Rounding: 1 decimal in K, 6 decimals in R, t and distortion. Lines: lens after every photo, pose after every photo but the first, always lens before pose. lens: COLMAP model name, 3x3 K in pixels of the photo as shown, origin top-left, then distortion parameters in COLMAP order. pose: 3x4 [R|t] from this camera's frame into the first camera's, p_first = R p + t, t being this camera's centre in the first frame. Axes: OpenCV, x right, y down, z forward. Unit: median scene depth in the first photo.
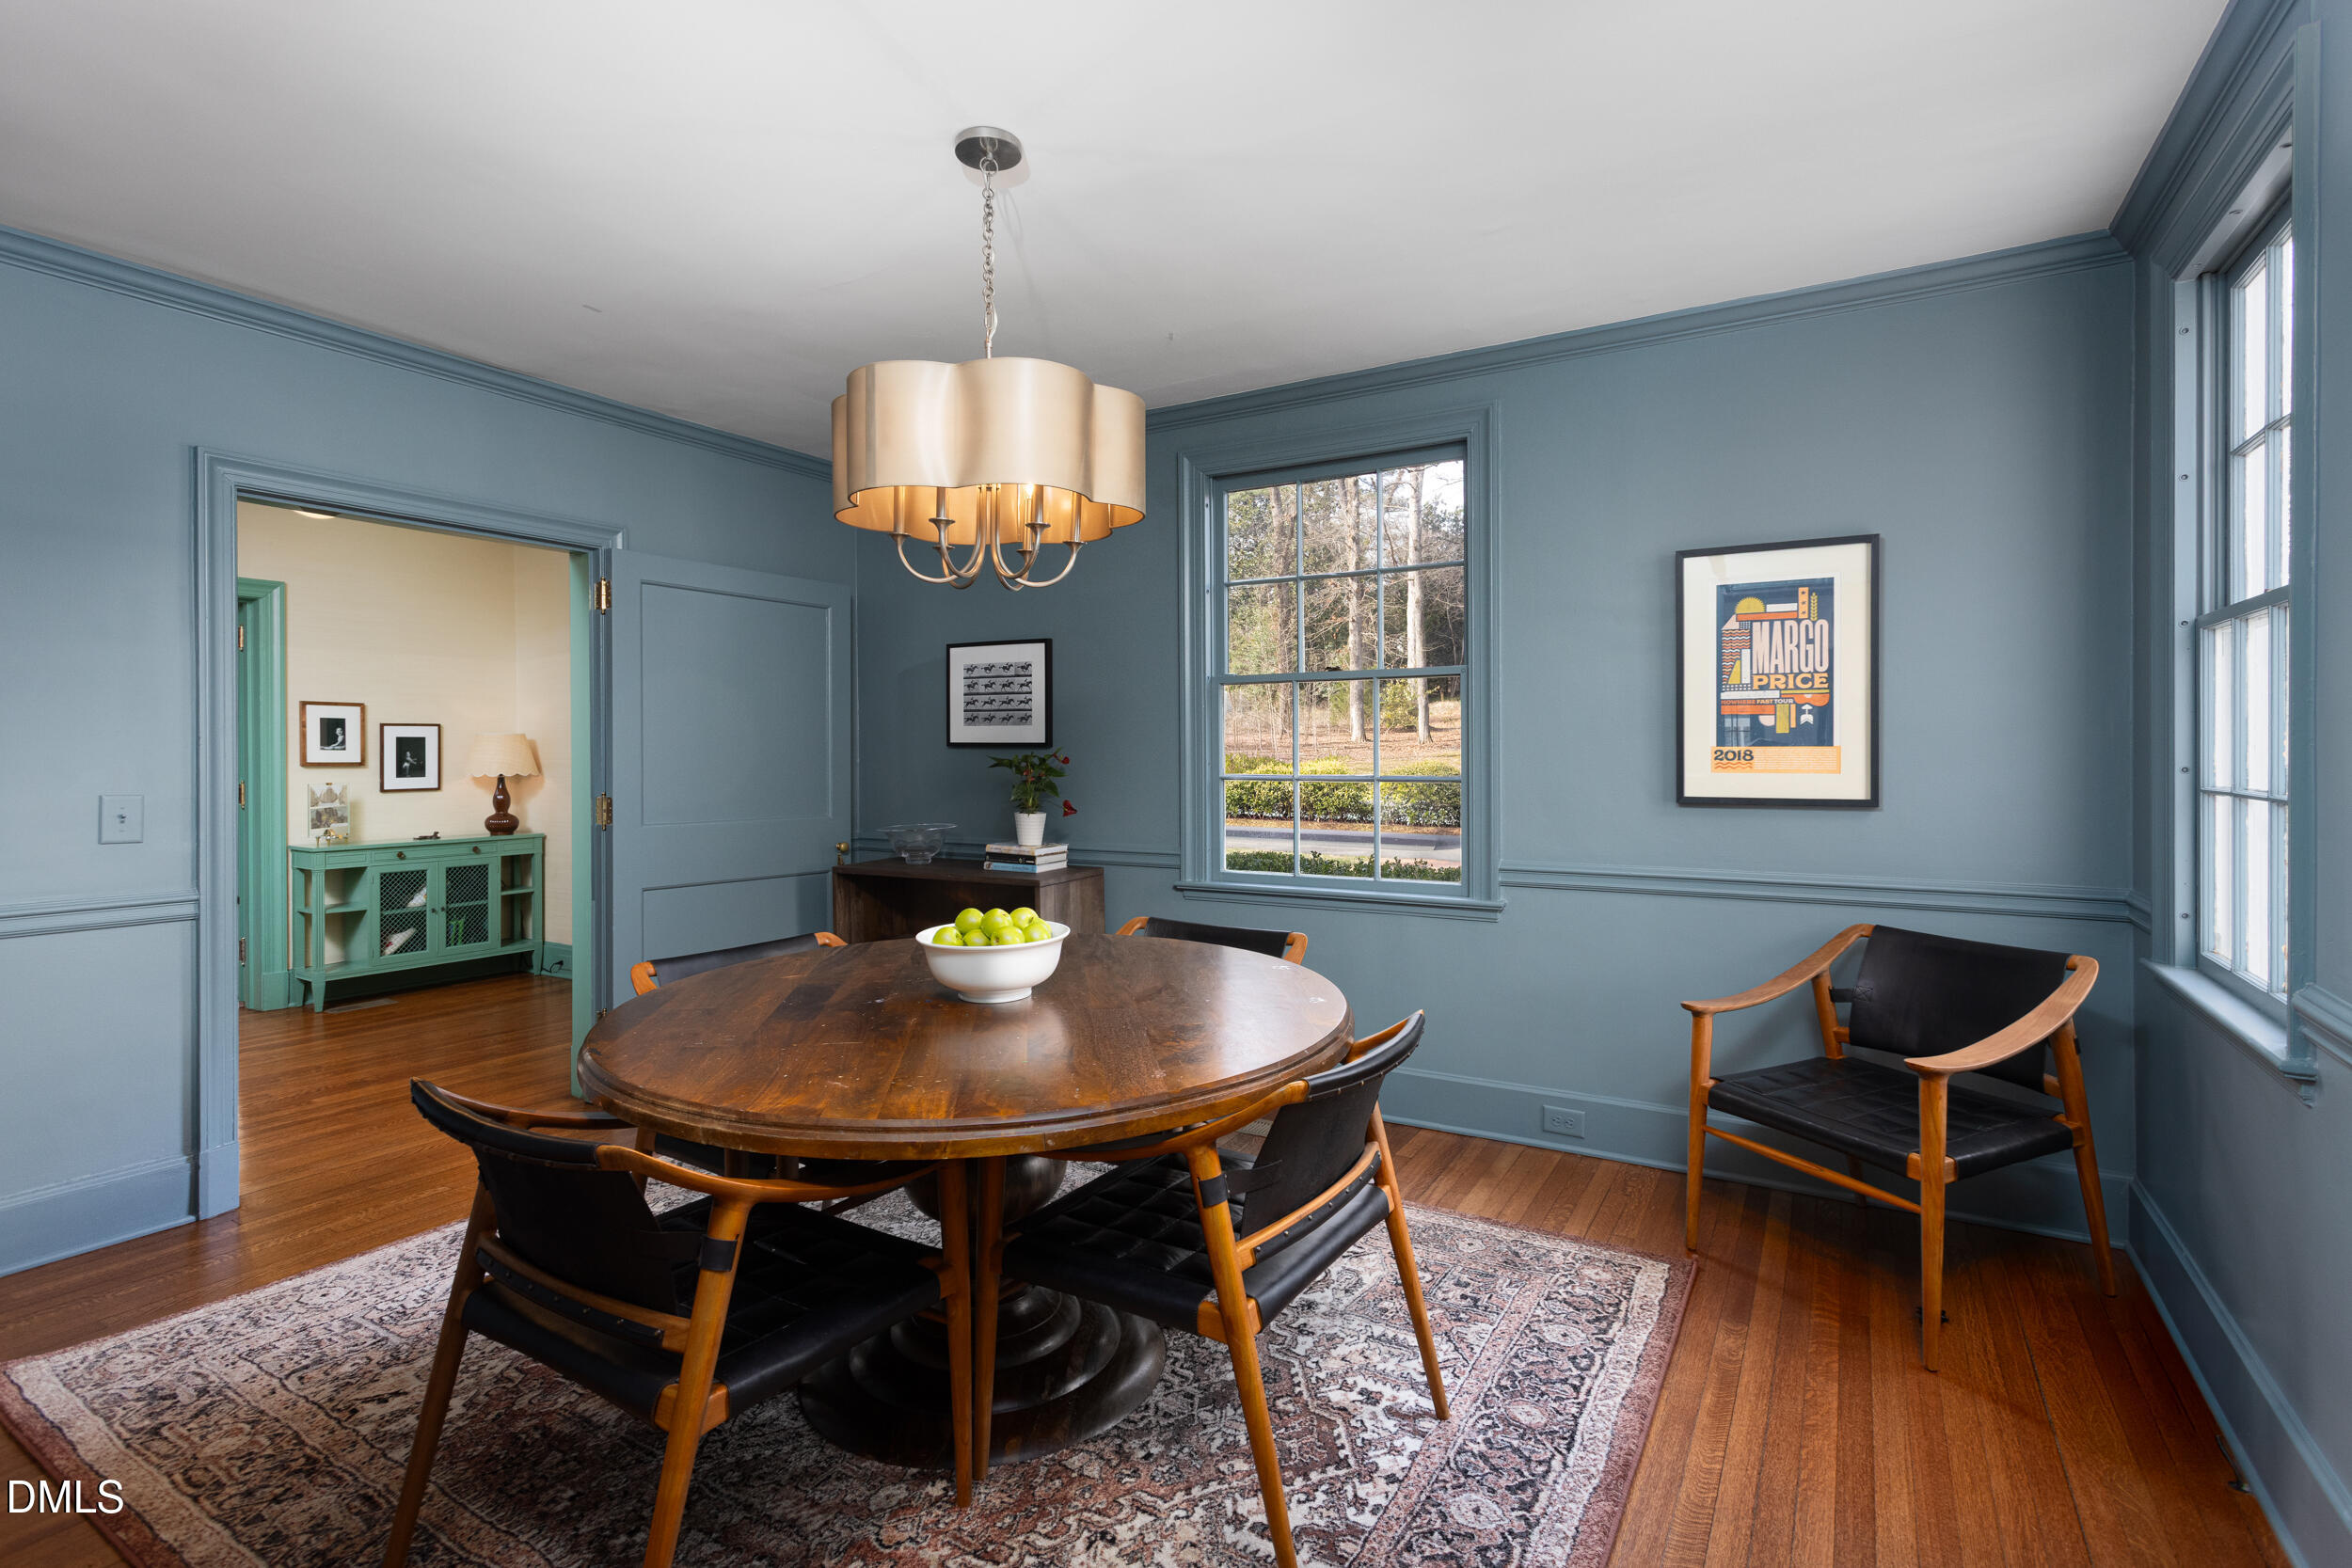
lens RADIAL K [[1119.4, 0, 1236.4], [0, 1119.4, 757.9], [0, 0, 1]] dist [0.005597, 0.001197]
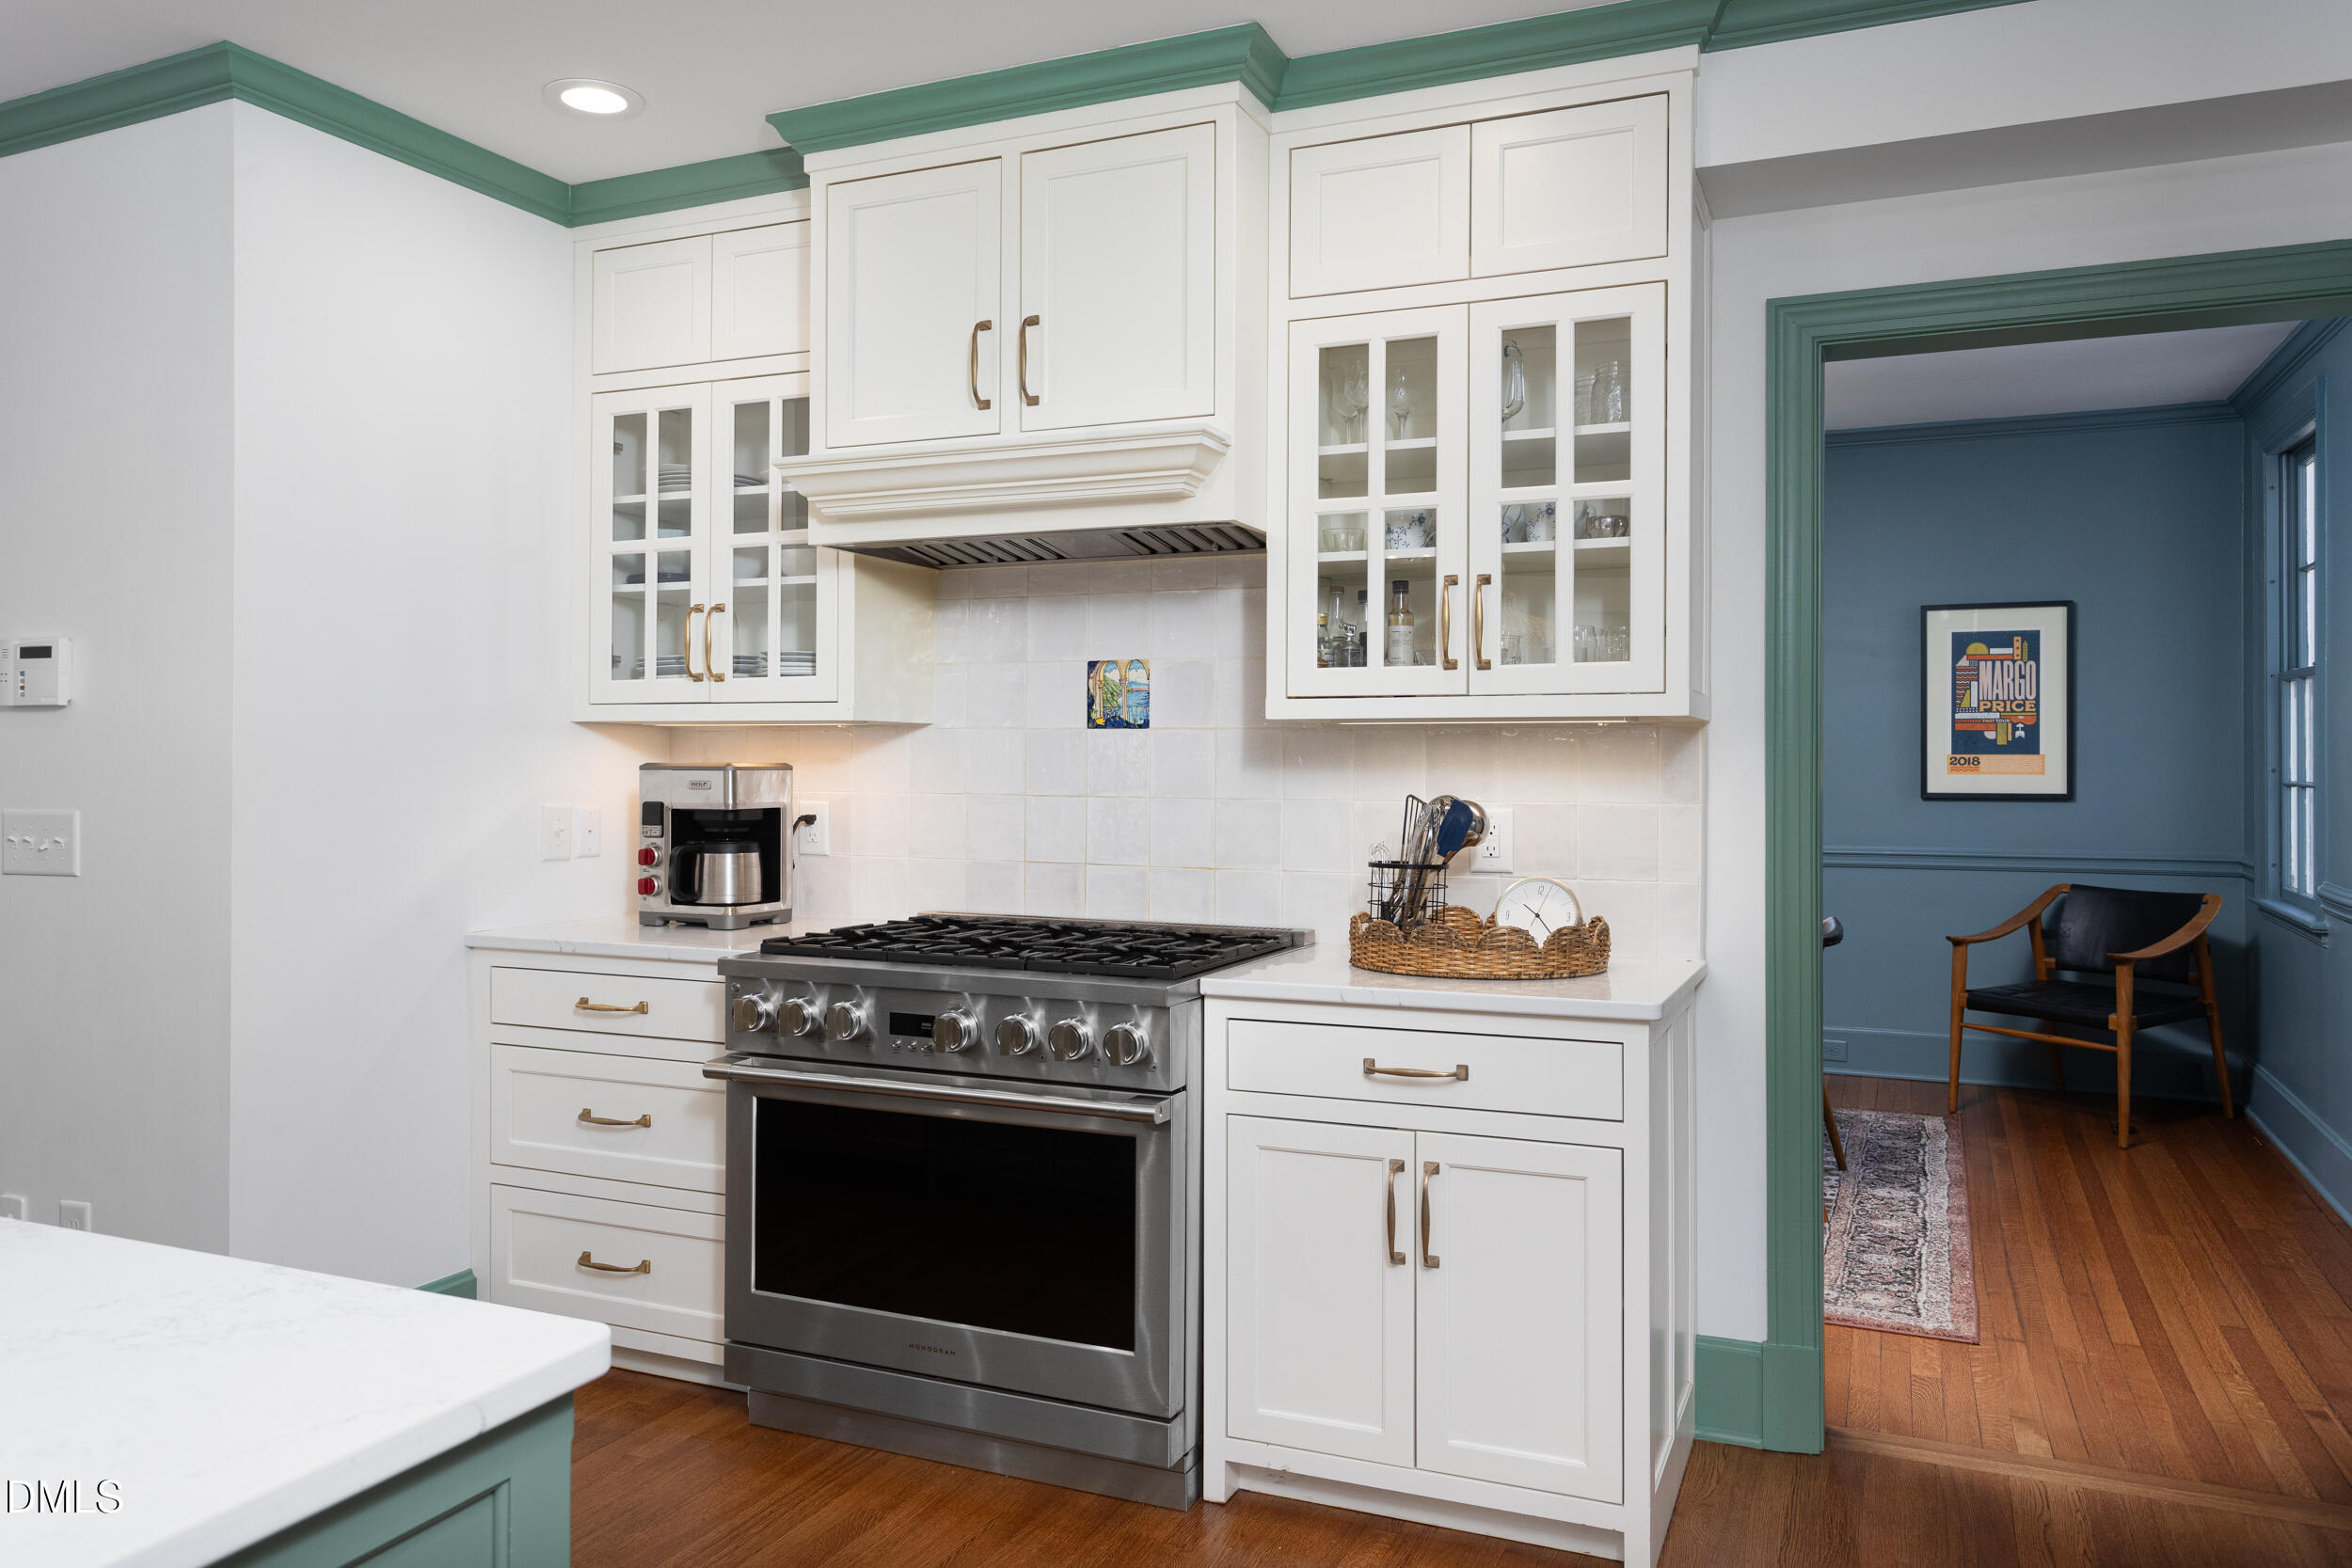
lens RADIAL K [[1623.5, 0, 1190.5], [0, 1623.5, 752.5], [0, 0, 1]] dist [-0.005144, -0.000886]
pose [[0.996293, 0.002839, 0.085973, -0.653688], [-0.002107, 0.999961, -0.008606, 0.006064], [-0.085994, 0.008393, 0.996260, -0.856852]]
